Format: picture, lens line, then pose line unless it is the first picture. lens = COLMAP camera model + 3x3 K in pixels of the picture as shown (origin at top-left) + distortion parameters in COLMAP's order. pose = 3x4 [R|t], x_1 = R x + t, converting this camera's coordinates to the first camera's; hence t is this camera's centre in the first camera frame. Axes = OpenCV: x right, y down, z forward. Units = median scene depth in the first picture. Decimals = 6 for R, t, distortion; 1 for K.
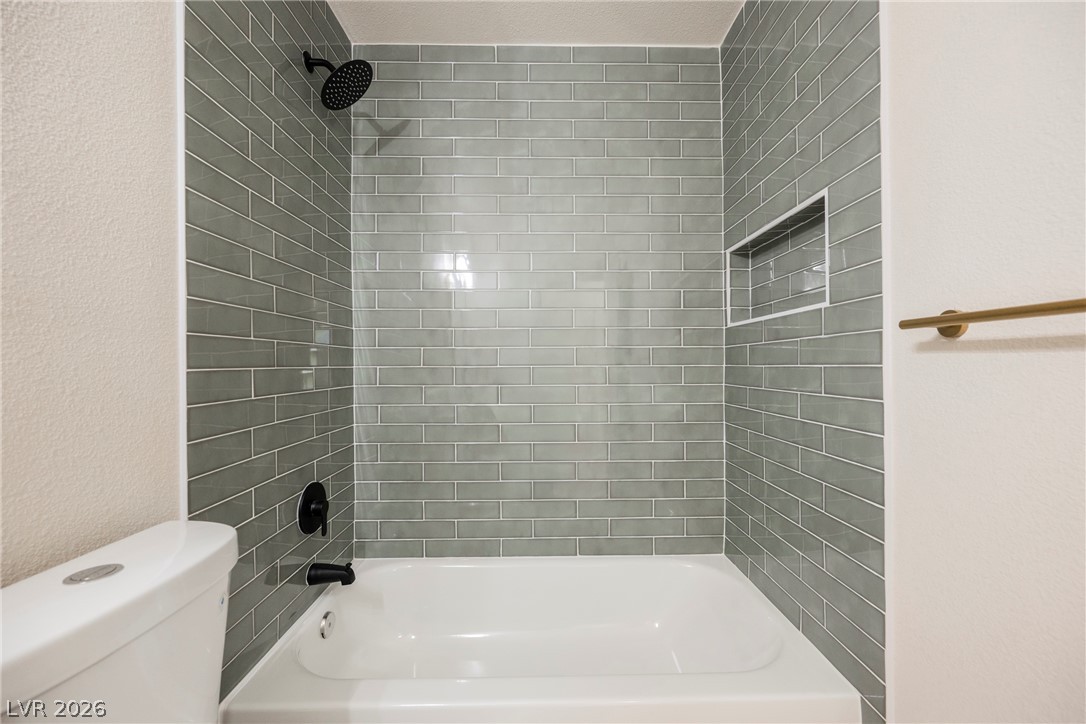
lens RADIAL K [[421.2, 0, 541.0], [0, 421.2, 362.6], [0, 0, 1]] dist [-0.002784, -0.000945]
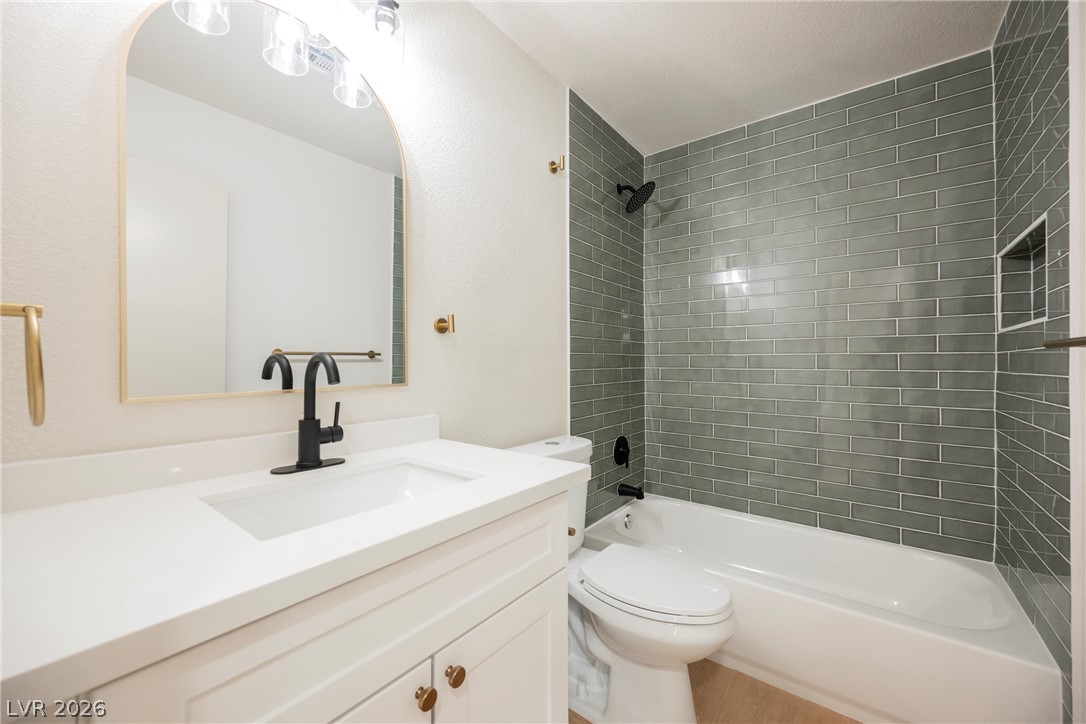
lens RADIAL K [[421.2, 0, 542.4], [0, 421.2, 361.5], [0, 0, 1]] dist [-0.002784, -0.000945]
pose [[0.780609, 0.005869, -0.624992, 0.224247], [-0.002039, 0.999975, 0.006843, -0.021983], [0.625017, -0.004067, 0.780601, -0.434933]]
